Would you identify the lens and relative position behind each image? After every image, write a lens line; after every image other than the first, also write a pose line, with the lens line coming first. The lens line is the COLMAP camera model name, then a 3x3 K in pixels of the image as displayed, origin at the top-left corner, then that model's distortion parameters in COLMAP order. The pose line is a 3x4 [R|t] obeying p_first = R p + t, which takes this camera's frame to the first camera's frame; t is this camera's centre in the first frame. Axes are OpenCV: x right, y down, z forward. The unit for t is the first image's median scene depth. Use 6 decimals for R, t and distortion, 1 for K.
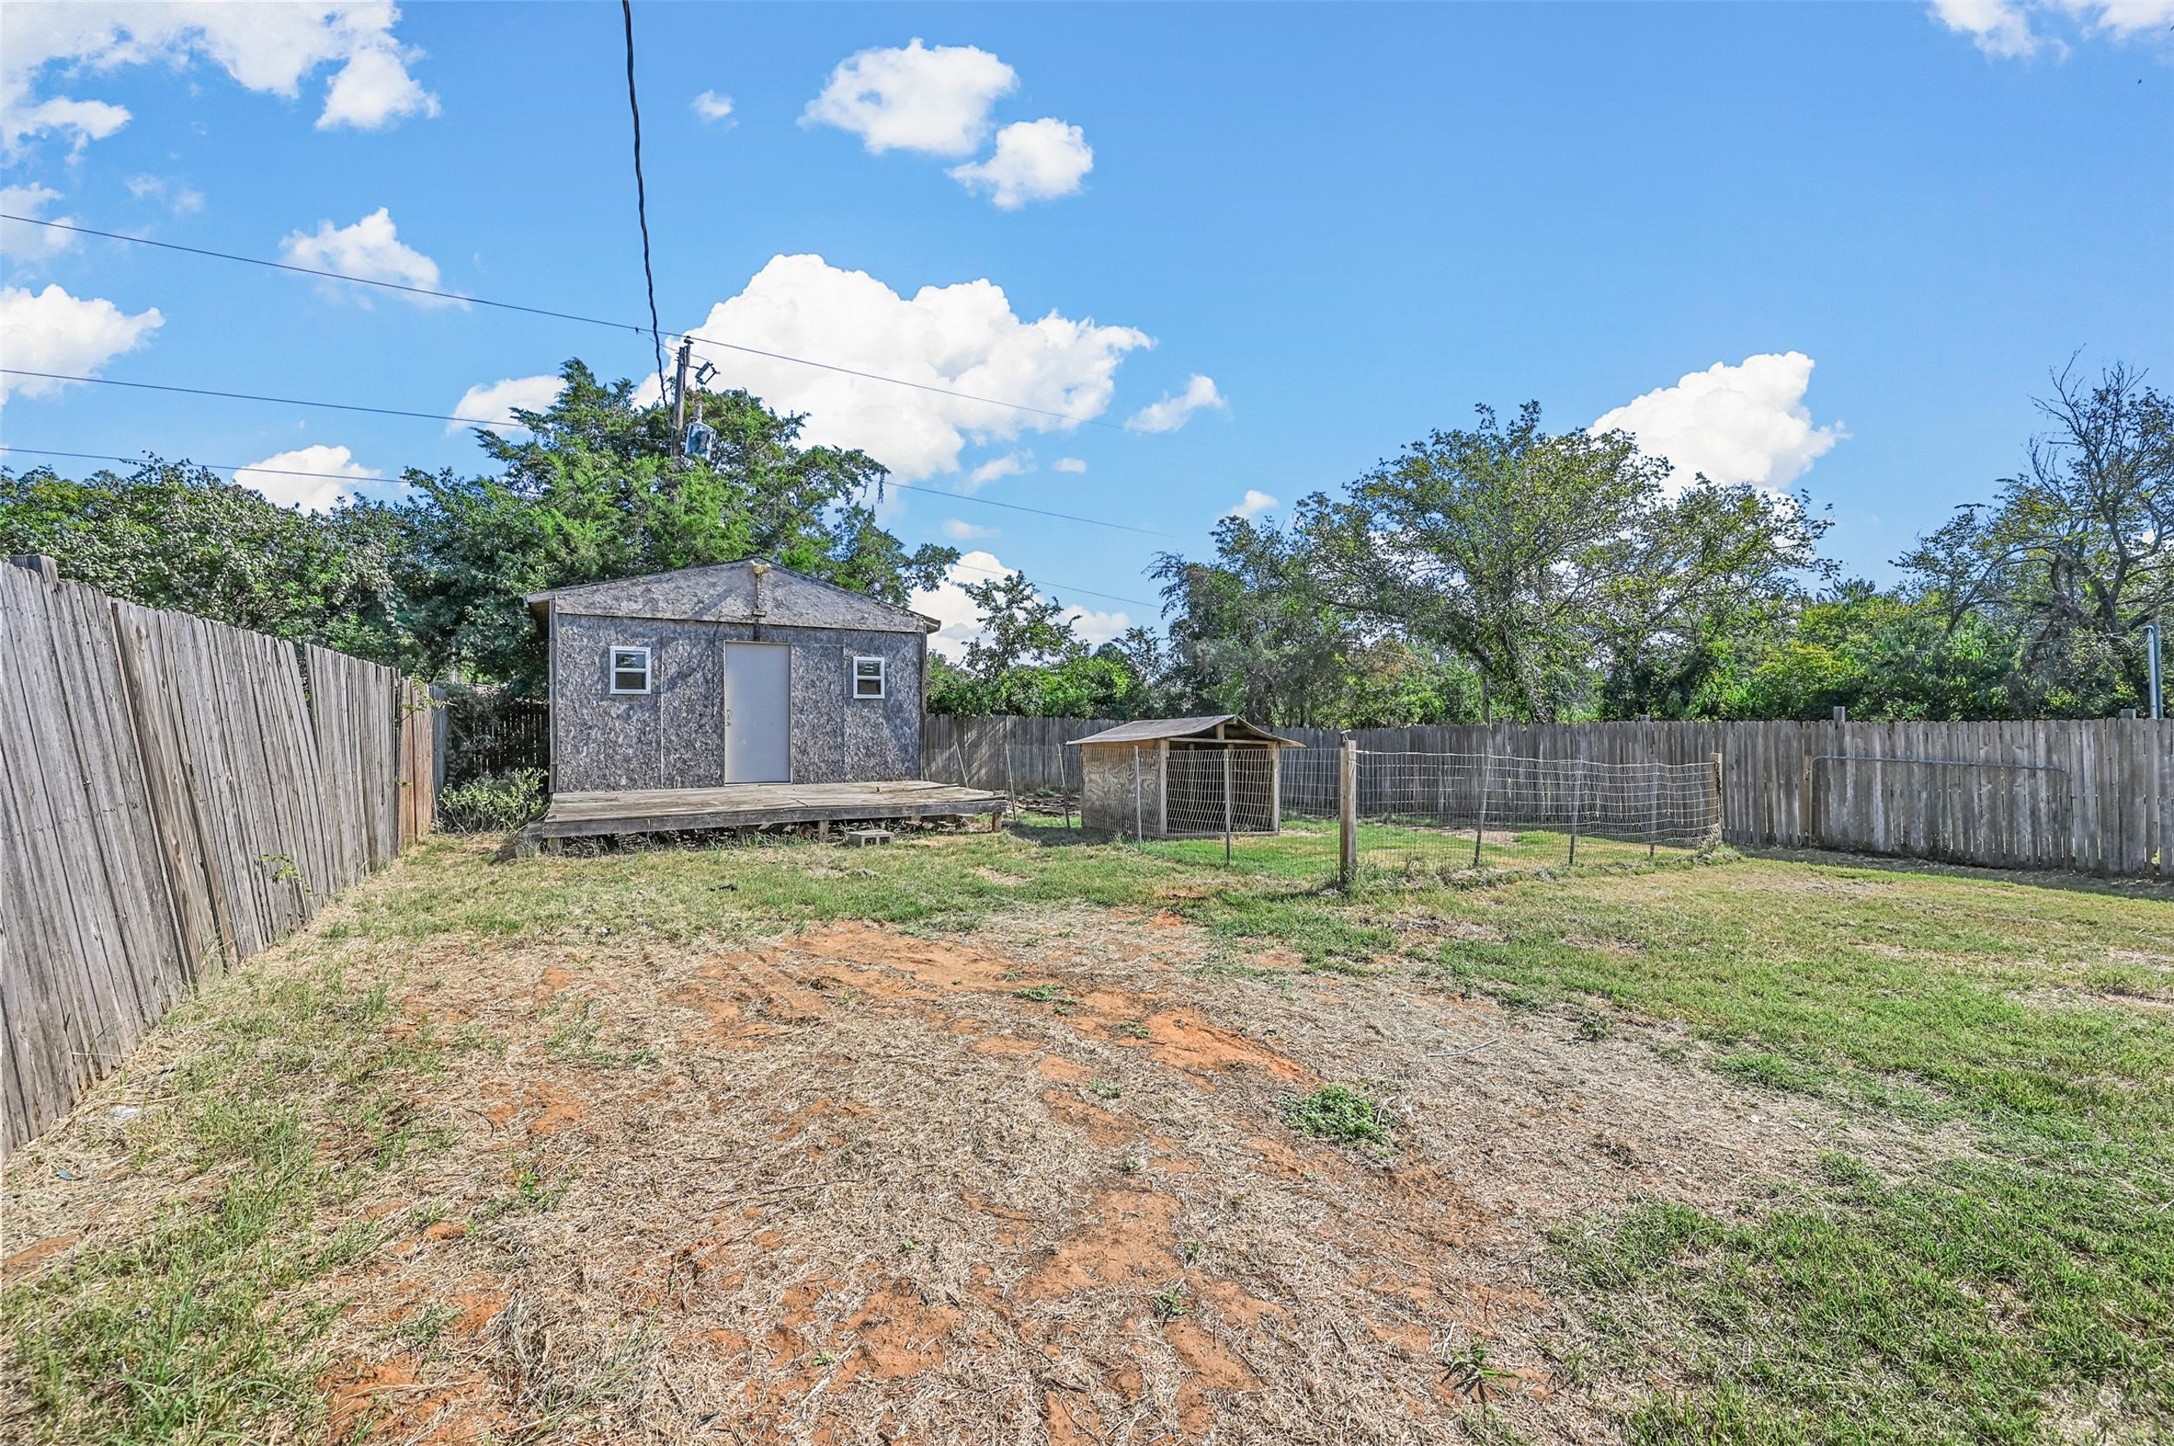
lens RADIAL K [[852.0, 0, 1087.0], [0, 852.0, 723.0], [0, 0, 1]] dist [-0.002042, -0.000029]
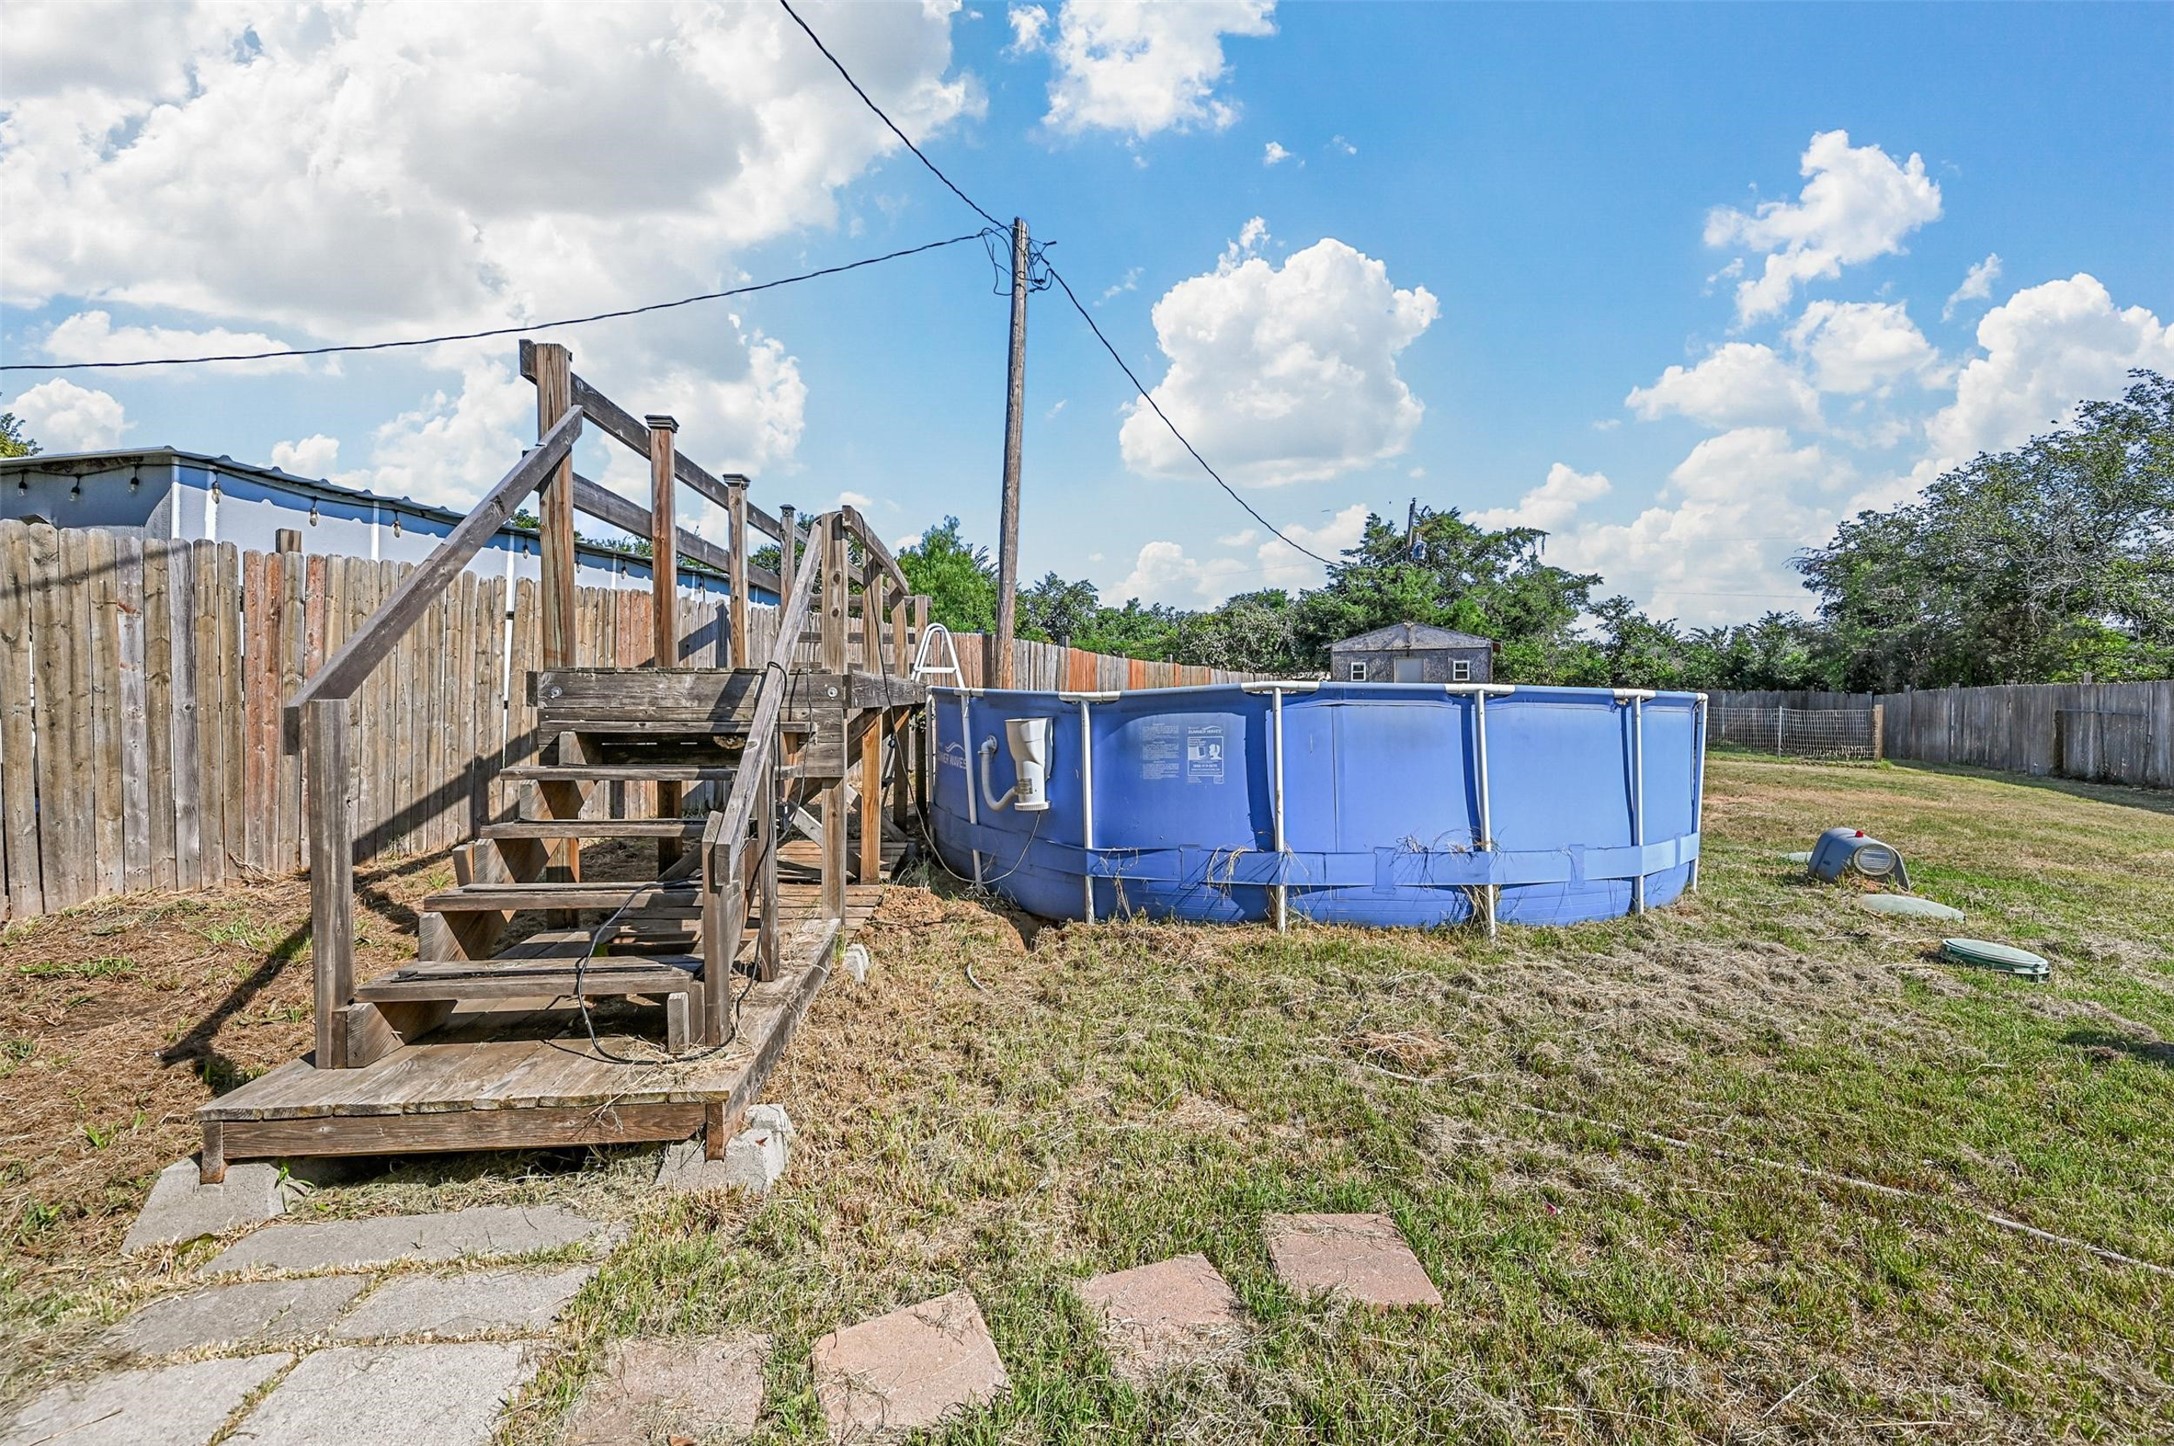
lens RADIAL K [[852.0, 0, 1087.0], [0, 852.0, 723.0], [0, 0, 1]] dist [-0.002042, -0.000029]
pose [[0.542376, 0.024013, -0.839792, 1.079722], [0.002061, 0.999550, 0.029912, 0.011817], [0.840133, -0.017954, 0.542083, -0.983598]]
